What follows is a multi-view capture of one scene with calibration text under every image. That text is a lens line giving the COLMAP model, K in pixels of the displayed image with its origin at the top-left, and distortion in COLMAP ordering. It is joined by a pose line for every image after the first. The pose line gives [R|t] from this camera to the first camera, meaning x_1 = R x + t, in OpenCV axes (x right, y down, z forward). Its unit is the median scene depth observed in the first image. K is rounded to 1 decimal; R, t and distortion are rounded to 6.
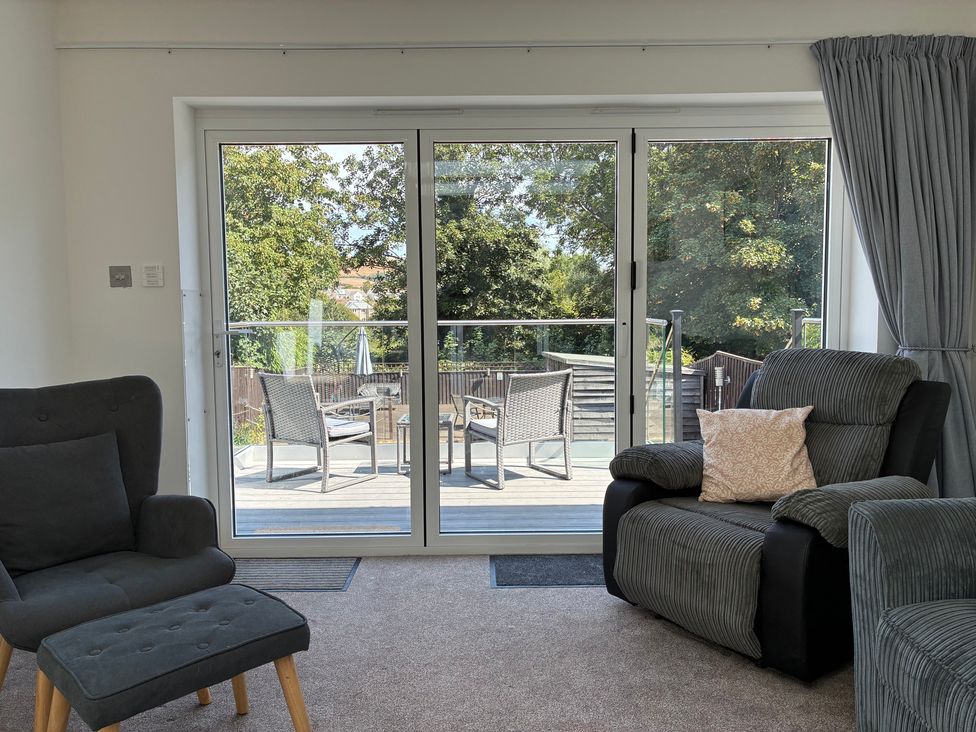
lens RADIAL K [[735.3, 0, 483.2], [0, 735.3, 363.0], [0, 0, 1]] dist [0.055857, -0.060119]
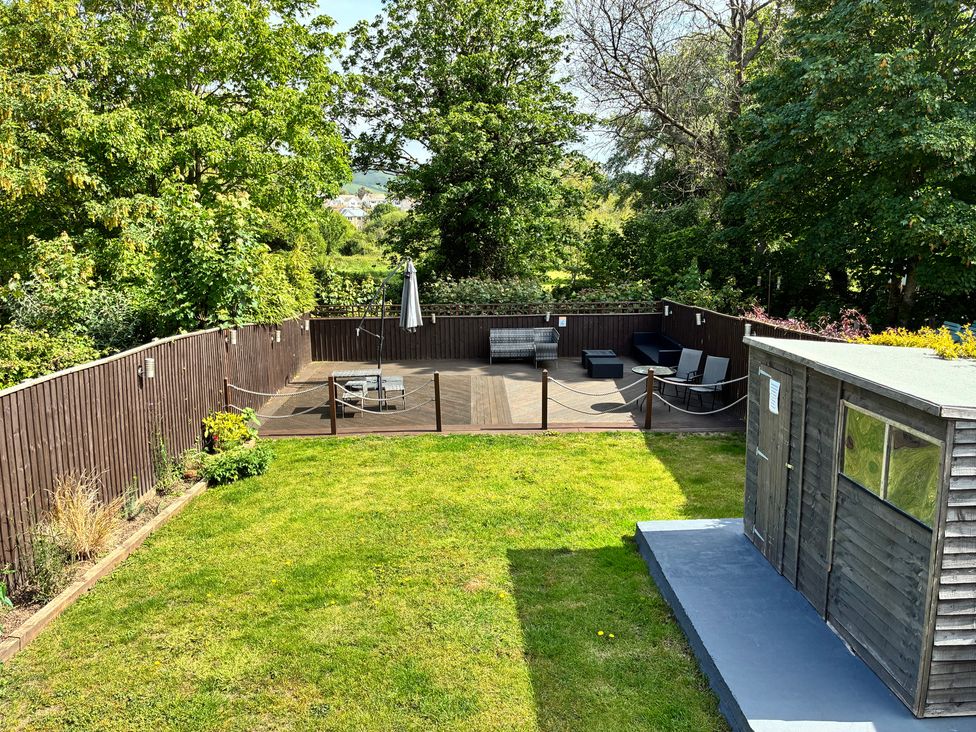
lens RADIAL K [[735.3, 0, 481.2], [0, 735.3, 361.2], [0, 0, 1]] dist [0.055857, -0.060119]
pose [[0.999993, 0.001391, 0.003547, -0.272911], [-0.001815, 0.992499, 0.122235, -0.146349], [-0.003350, -0.122241, 0.992495, 1.001735]]
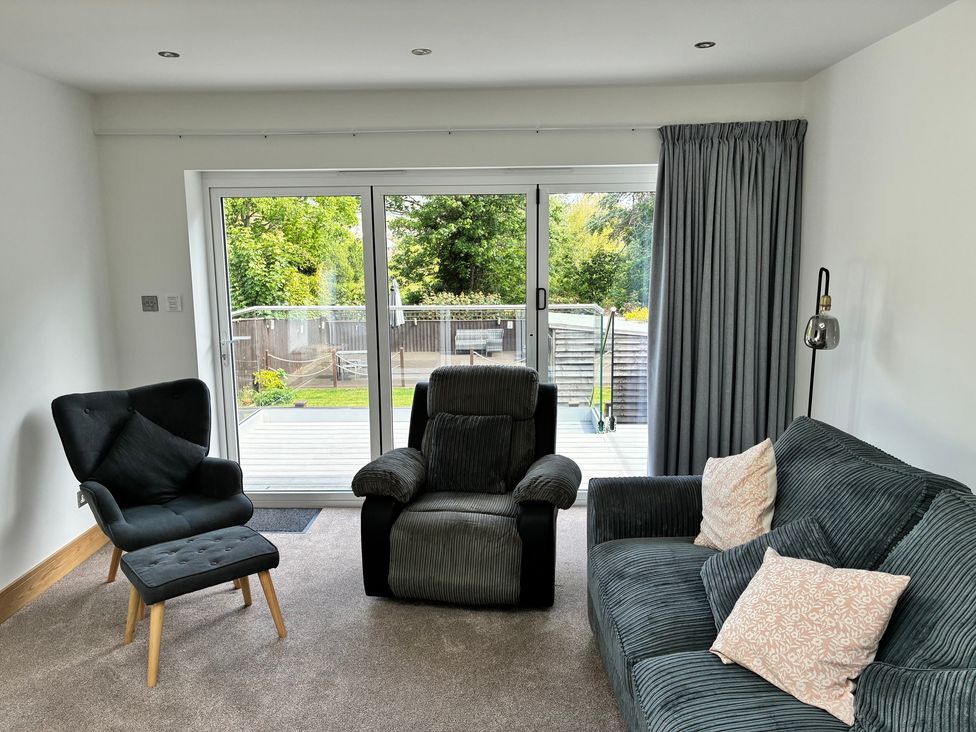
lens RADIAL K [[735.3, 0, 489.8], [0, 735.3, 368.5], [0, 0, 1]] dist [0.055857, -0.060119]
pose [[0.999607, 0.009604, -0.026331, 0.092893], [-0.007149, 0.995749, 0.091825, -0.067648], [0.027101, -0.091601, 0.995427, -0.189313]]
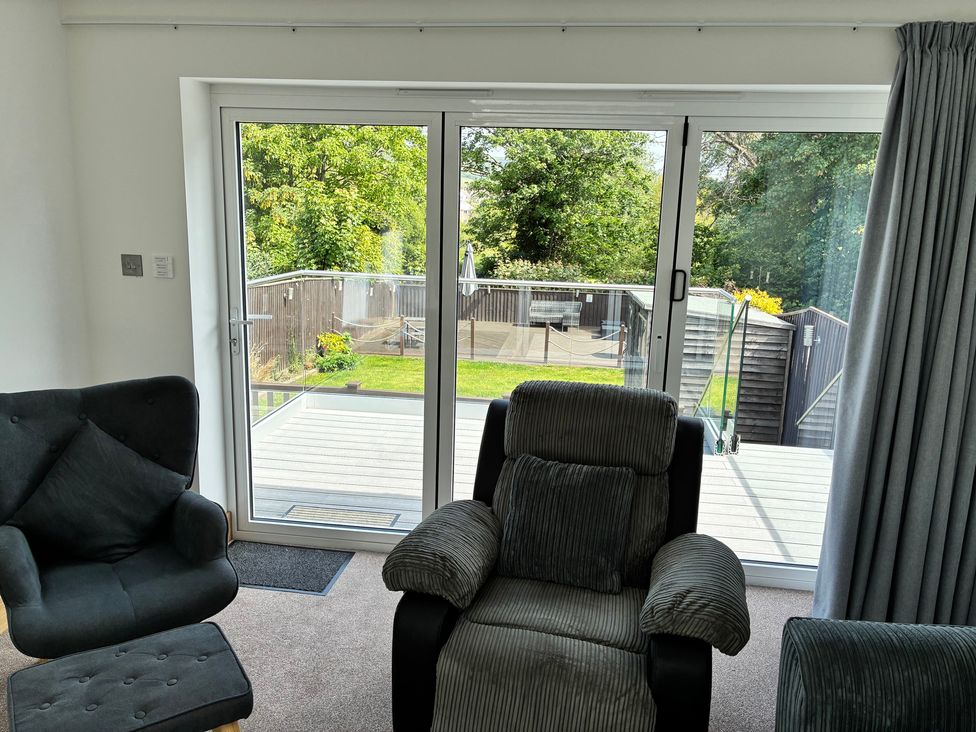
lens RADIAL K [[735.3, 0, 483.2], [0, 735.3, 368.0], [0, 0, 1]] dist [0.055857, -0.060119]
pose [[0.989126, 0.075723, -0.126078, 0.057890], [-0.057935, 0.988566, 0.139212, -0.077409], [0.135178, -0.130394, 0.982204, 0.039508]]
